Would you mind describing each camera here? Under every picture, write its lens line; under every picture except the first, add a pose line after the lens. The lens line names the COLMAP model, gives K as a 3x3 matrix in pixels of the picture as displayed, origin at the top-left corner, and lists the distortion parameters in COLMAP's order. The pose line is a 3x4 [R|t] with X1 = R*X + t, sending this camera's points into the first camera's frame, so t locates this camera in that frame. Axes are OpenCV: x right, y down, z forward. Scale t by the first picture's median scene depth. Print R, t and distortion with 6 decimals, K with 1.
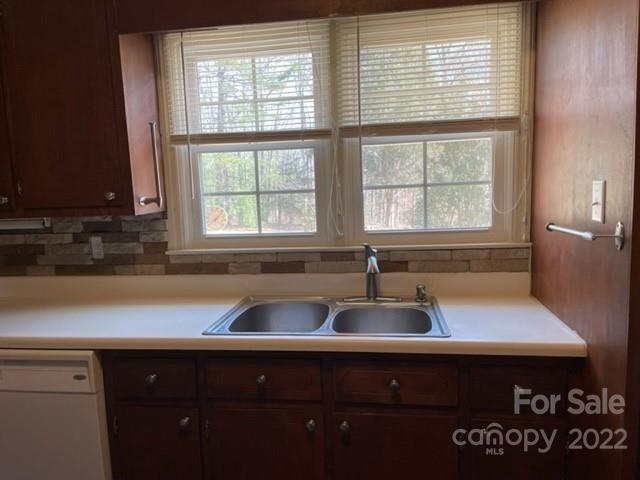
lens RADIAL K [[487.6, 0, 319.2], [0, 487.6, 240.2], [0, 0, 1]] dist [0.026679, -0.019145]
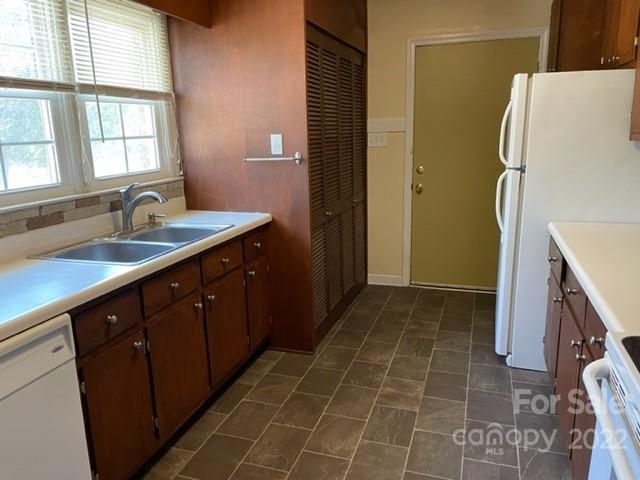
lens RADIAL K [[487.6, 0, 319.4], [0, 487.6, 240.2], [0, 0, 1]] dist [0.026679, -0.019145]
pose [[0.169350, -0.186336, 0.967781, -1.018603], [0.135351, 0.977057, 0.164437, 0.006346], [-0.976217, 0.103142, 0.190686, 0.294703]]
